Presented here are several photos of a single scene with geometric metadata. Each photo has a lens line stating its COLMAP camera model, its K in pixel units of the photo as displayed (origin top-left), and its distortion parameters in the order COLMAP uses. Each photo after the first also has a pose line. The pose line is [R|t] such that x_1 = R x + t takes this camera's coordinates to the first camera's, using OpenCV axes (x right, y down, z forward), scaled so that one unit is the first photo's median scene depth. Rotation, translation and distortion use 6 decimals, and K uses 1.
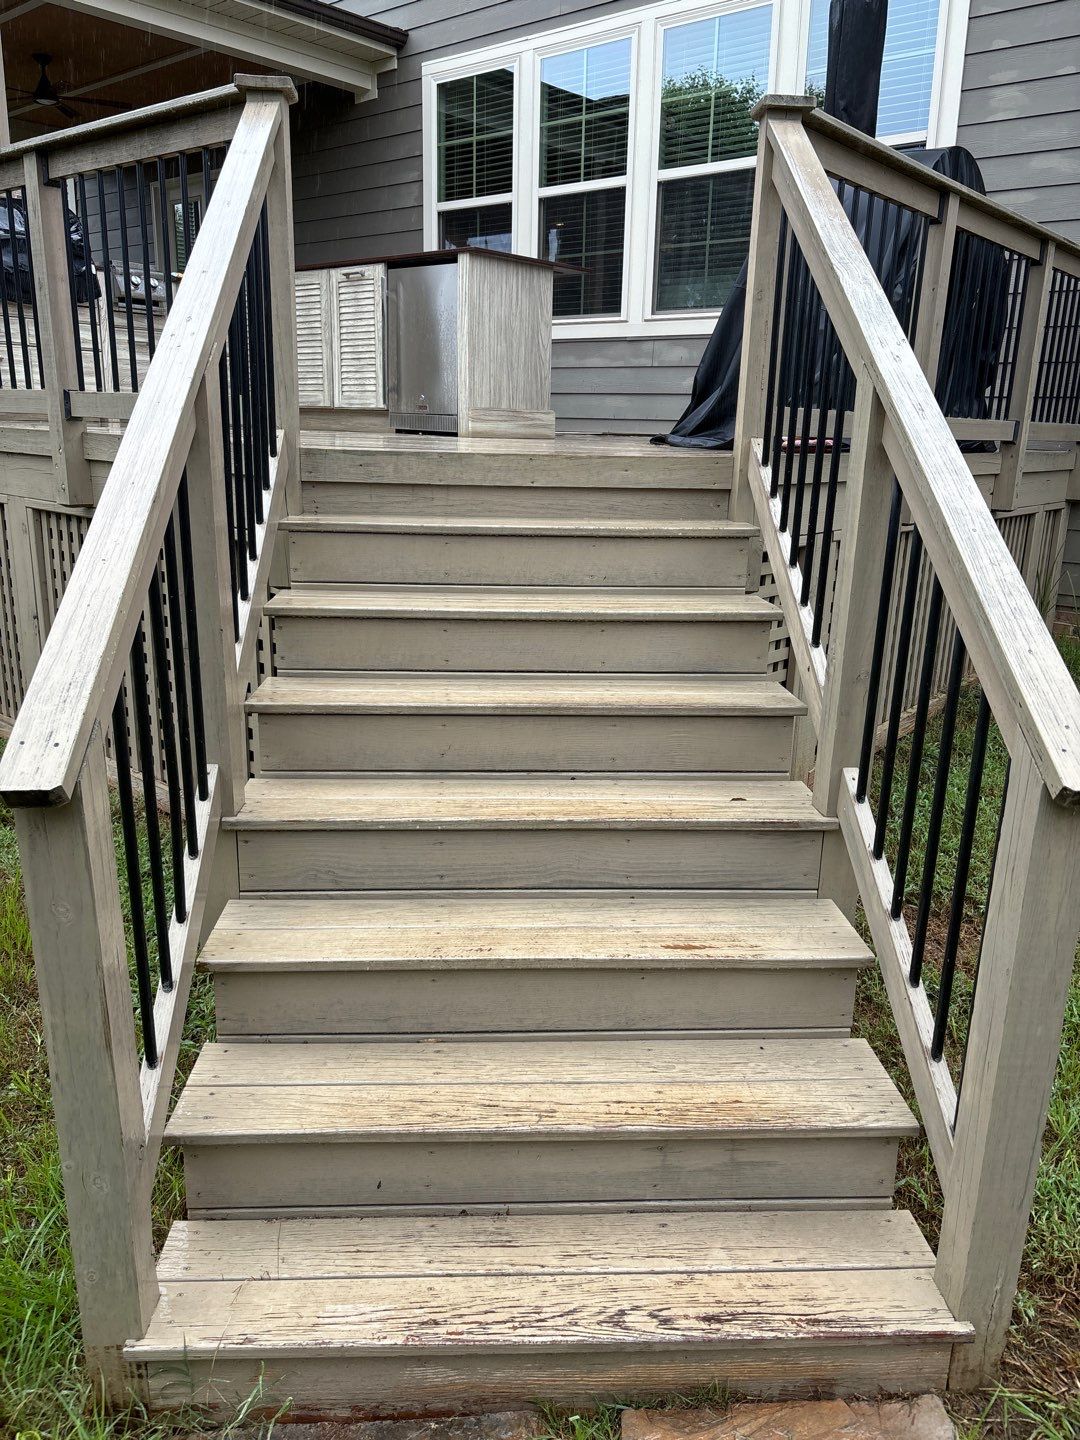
lens RADIAL K [[1074.4, 0, 541.8], [0, 1074.4, 718.7], [0, 0, 1]] dist [0.033767, -0.045217]
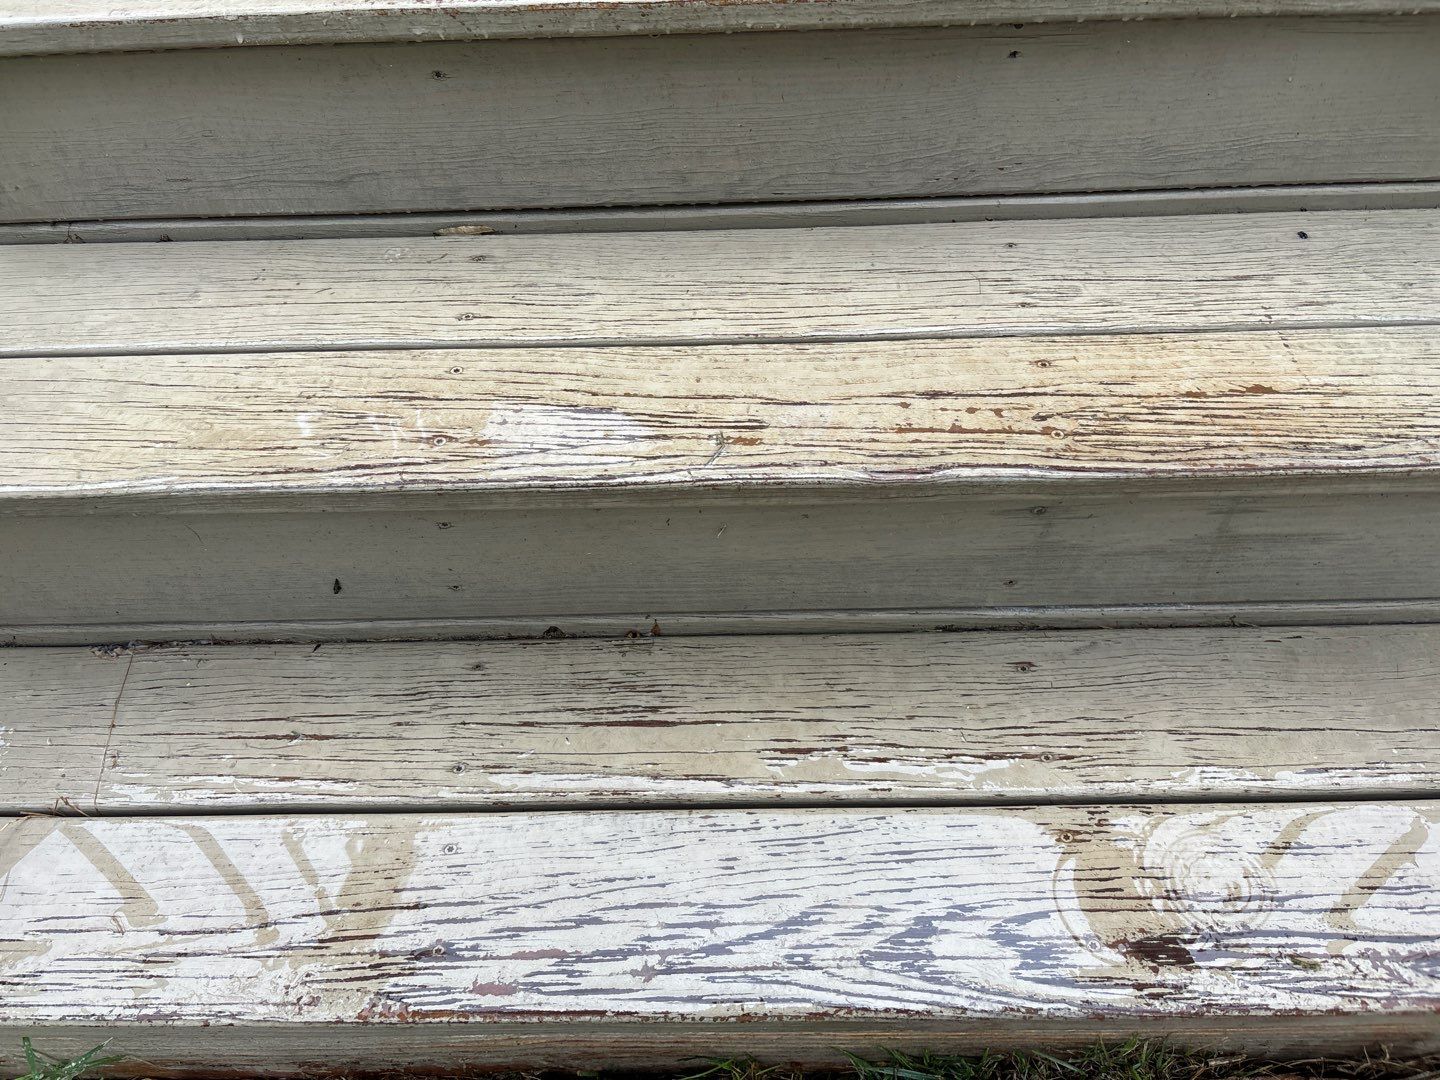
lens RADIAL K [[1074.4, 0, 727.9], [0, 1074.4, 524.2], [0, 0, 1]] dist [0.033767, -0.045217]
pose [[0.997746, 0.002819, -0.067043, 0.026392], [0.034940, 0.831160, 0.554935, 0.190957], [0.057288, -0.556027, 0.829188, 0.688724]]
